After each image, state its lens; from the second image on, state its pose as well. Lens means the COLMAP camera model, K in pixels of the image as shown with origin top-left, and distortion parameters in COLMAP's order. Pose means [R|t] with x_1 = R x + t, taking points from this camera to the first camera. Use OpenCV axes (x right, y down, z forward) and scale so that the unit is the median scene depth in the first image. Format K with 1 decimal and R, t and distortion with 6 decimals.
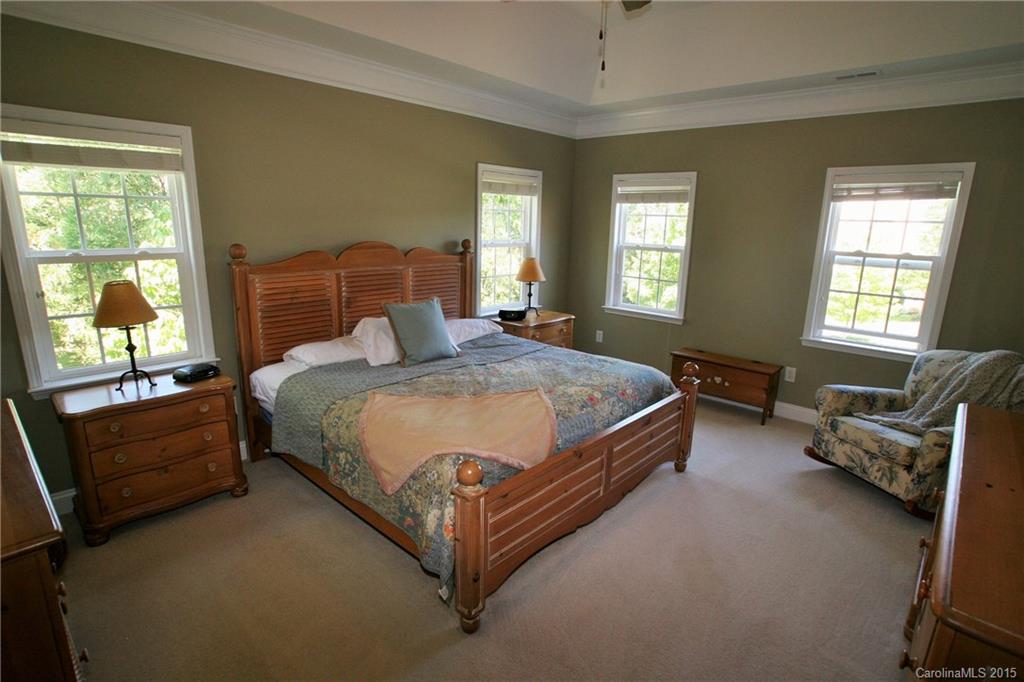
lens RADIAL K [[514.2, 0, 508.9], [0, 514.2, 347.6], [0, 0, 1]] dist [-0.080887, 0.036312]
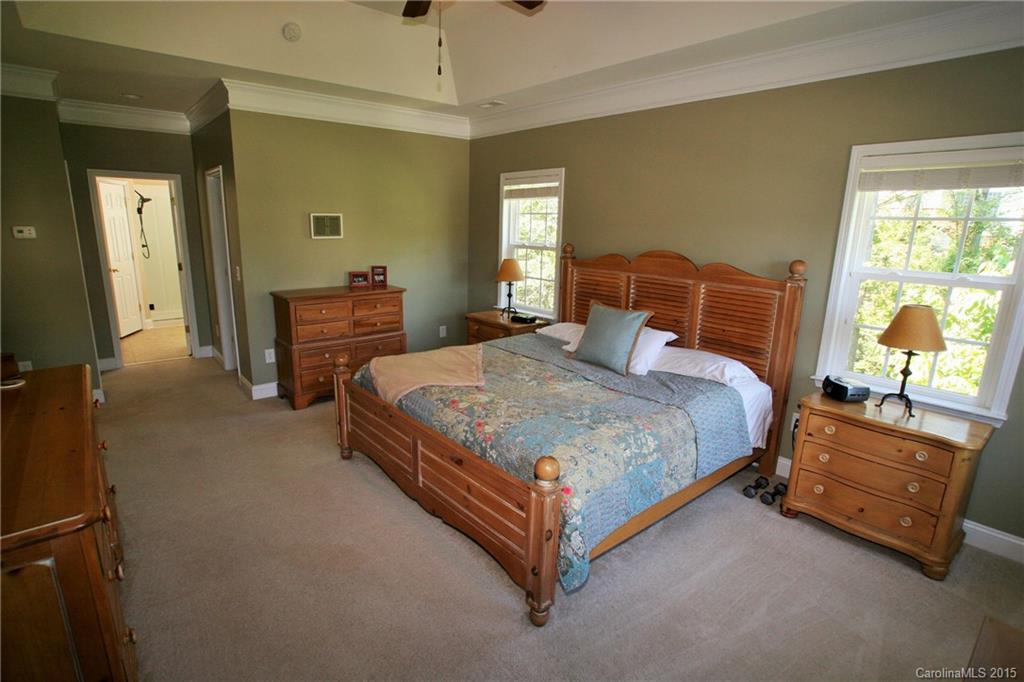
lens RADIAL K [[514.2, 0, 508.9], [0, 514.2, 347.6], [0, 0, 1]] dist [-0.080887, 0.036312]
pose [[-0.126016, 0.205326, -0.970547, 0.816356], [-0.262244, 0.936648, 0.232205, -0.190242], [0.956738, 0.283781, -0.064187, 0.861001]]
